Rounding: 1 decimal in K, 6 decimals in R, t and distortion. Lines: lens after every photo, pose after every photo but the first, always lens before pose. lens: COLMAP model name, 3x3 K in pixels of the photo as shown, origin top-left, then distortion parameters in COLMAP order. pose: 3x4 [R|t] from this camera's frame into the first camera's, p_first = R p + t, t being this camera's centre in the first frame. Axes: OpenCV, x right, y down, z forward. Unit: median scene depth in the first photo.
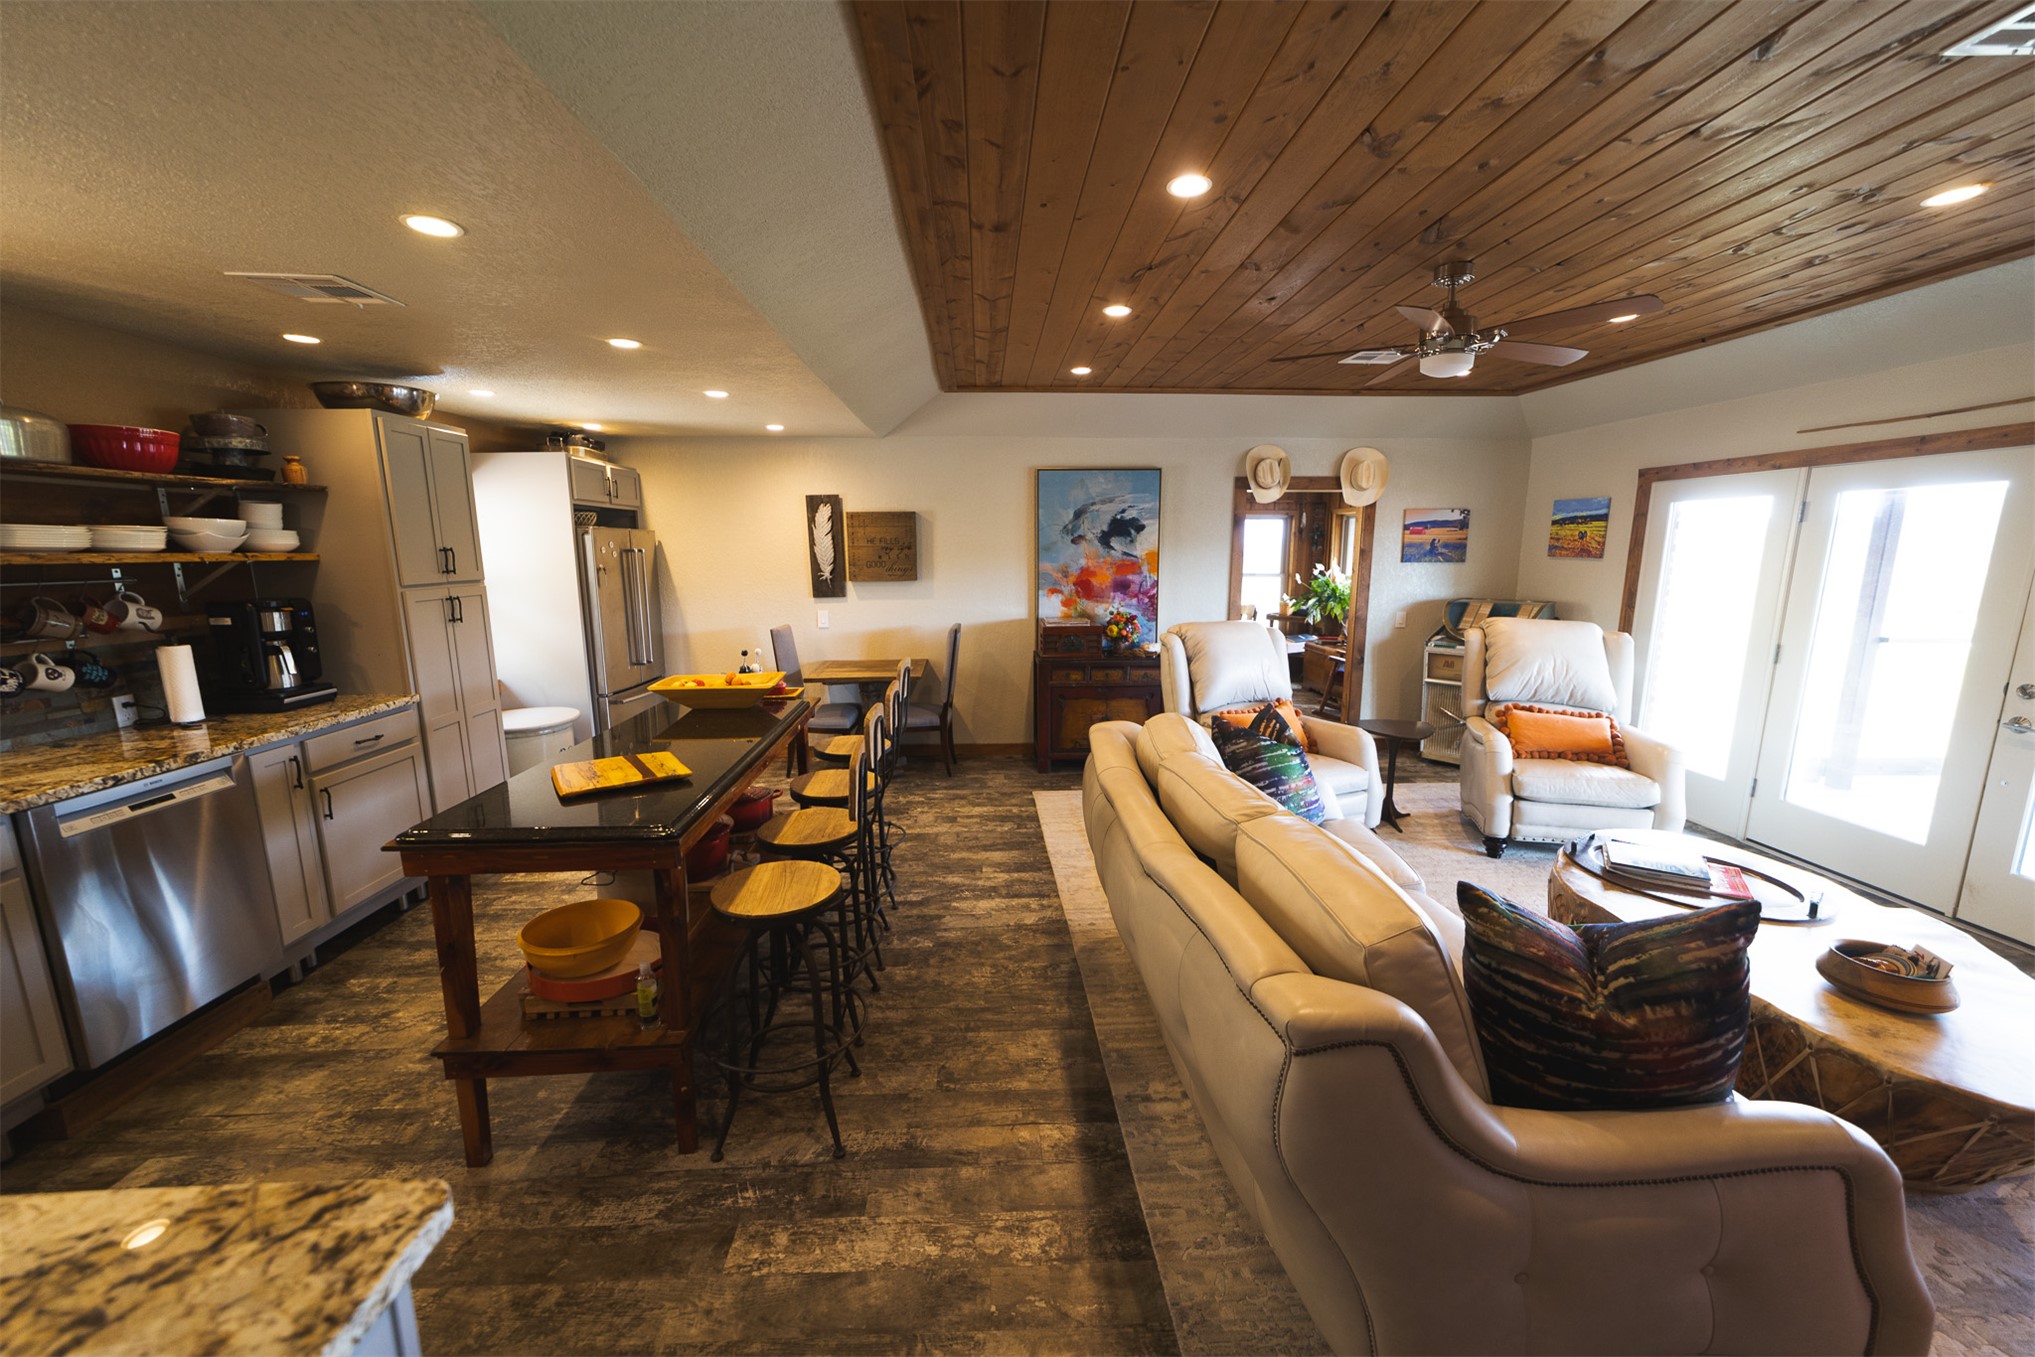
lens RADIAL K [[776.8, 0, 1009.6], [0, 776.8, 681.3], [0, 0, 1]] dist [-0.007634, 0.001137]
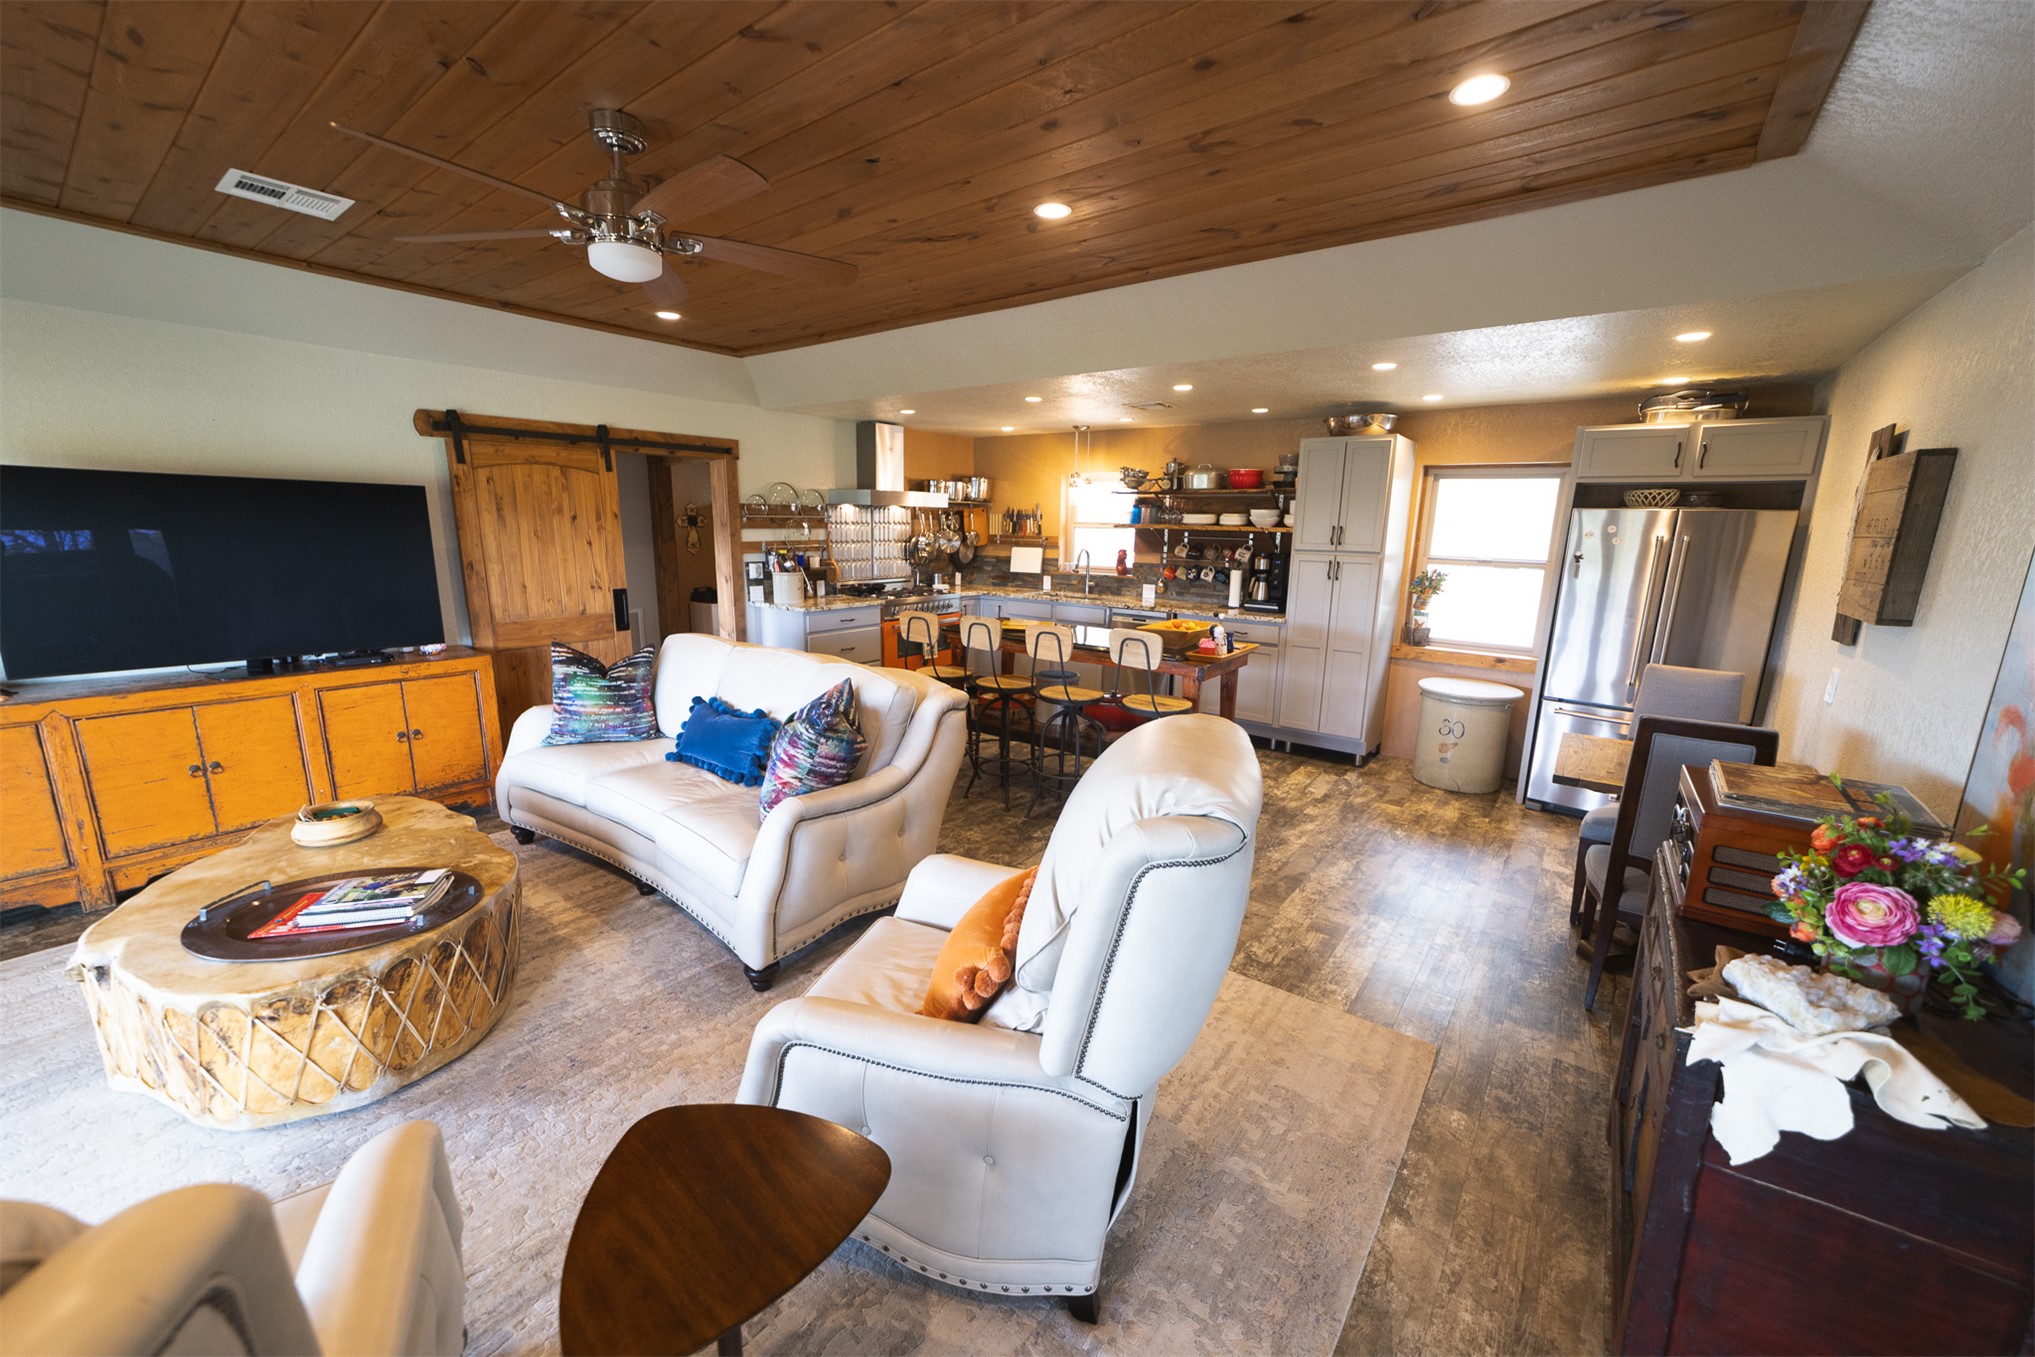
lens RADIAL K [[776.8, 0, 1007.4], [0, 776.8, 681.7], [0, 0, 1]] dist [-0.007634, 0.001137]
pose [[-0.639586, 0.151807, -0.753581, 0.478121], [-0.145838, 0.938541, 0.312844, -0.161959], [0.754759, 0.309992, -0.578138, 0.899263]]
